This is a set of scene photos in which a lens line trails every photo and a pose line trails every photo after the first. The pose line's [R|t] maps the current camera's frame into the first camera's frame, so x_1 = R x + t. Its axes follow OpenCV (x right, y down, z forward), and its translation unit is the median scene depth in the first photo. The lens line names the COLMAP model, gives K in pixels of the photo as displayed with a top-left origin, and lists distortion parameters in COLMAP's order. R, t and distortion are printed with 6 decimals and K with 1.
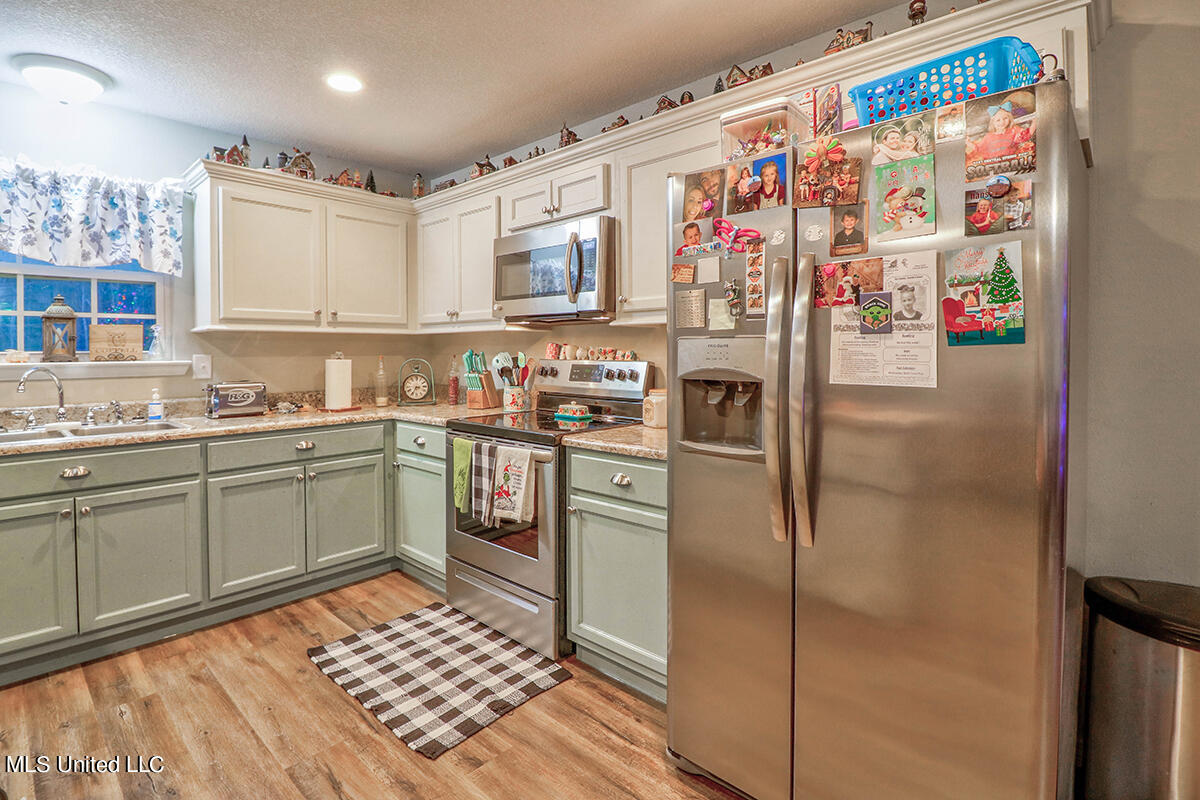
lens RADIAL K [[573.0, 0, 606.3], [0, 573.0, 355.6], [0, 0, 1]] dist [0.002759, -0.014555]
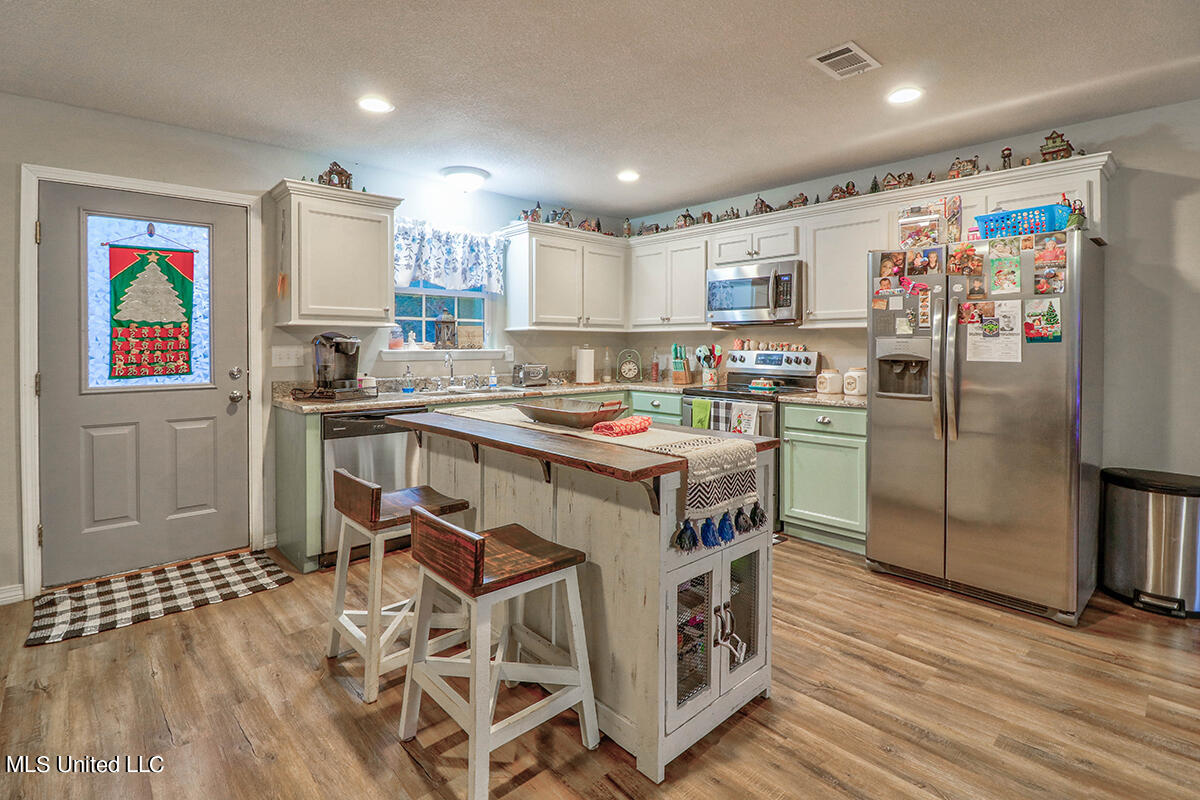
lens RADIAL K [[585.7, 0, 602.0], [0, 585.7, 346.8], [0, 0, 1]] dist [-0.013955, -0.000605]
pose [[0.997398, 0.006875, -0.071766, -0.387838], [-0.007292, 0.999958, -0.005553, 0.009879], [0.071725, 0.006062, 0.997406, -0.600722]]
